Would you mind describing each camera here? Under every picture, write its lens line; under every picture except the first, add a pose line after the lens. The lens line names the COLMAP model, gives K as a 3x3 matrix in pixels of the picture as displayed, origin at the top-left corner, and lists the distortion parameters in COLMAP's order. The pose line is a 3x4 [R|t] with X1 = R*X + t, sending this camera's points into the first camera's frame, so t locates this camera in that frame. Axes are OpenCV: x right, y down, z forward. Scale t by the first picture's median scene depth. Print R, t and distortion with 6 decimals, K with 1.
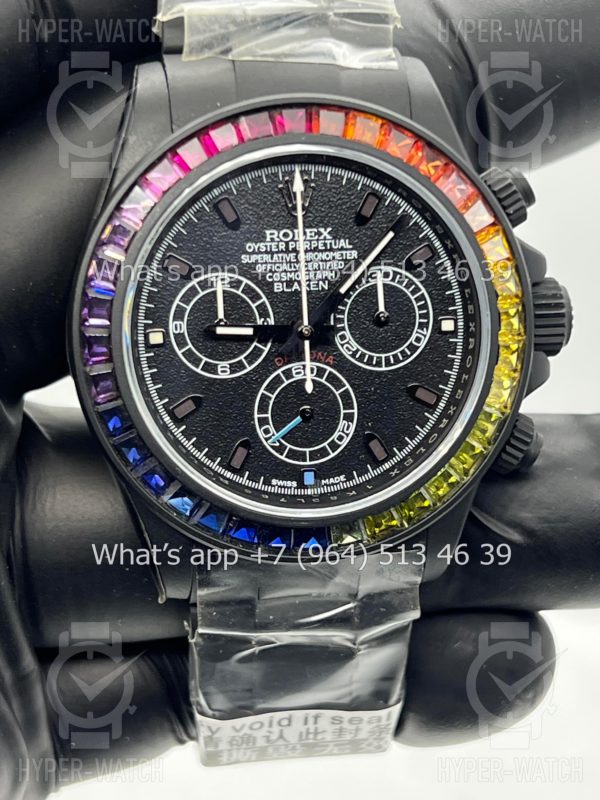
lens RADIAL K [[1851.5, 0, 302.6], [0, 1851.5, 400.9], [0, 0, 1]] dist [0.088209, 0.000000]
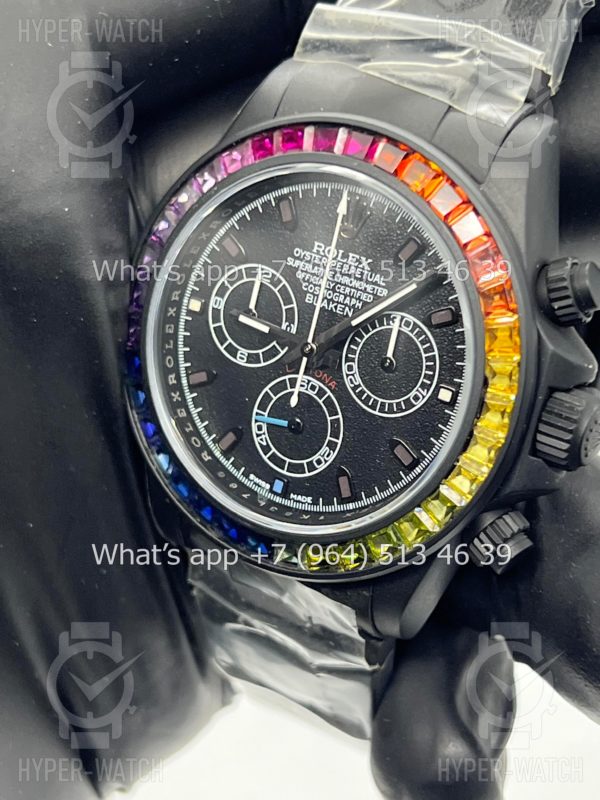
lens RADIAL K [[1851.5, 0, 301.4], [0, 1851.5, 401.0], [0, 0, 1]] dist [0.088209, 0.000000]
pose [[0.750587, 0.355639, -0.556902, 0.562419], [-0.331064, 0.931795, 0.148842, -0.157366], [0.571853, 0.072652, 0.817133, 0.176606]]
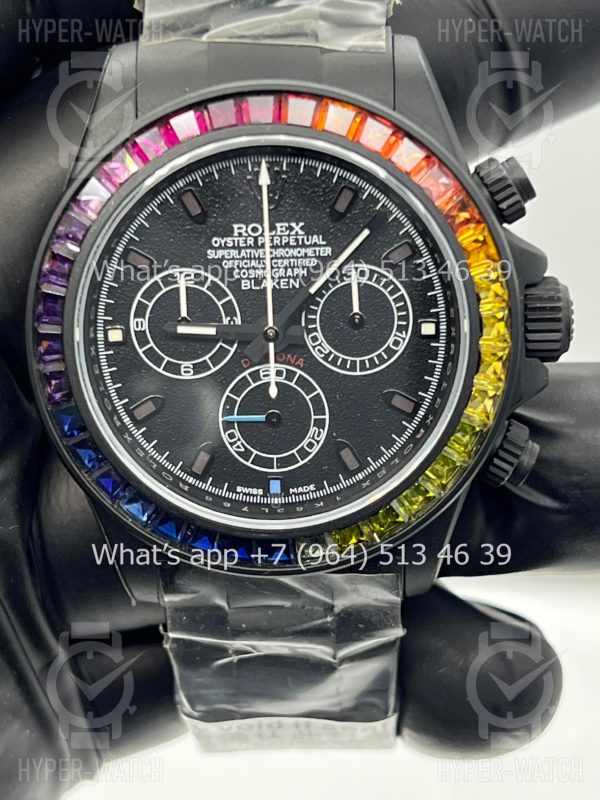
lens RADIAL K [[1851.5, 0, 295.4], [0, 1851.5, 397.9], [0, 0, 1]] dist [0.088209, 0.000000]
pose [[0.986611, 0.033499, -0.159611, 0.163909], [-0.026955, 0.998712, 0.042990, -0.044752], [0.160846, -0.038112, 0.986243, 0.069146]]
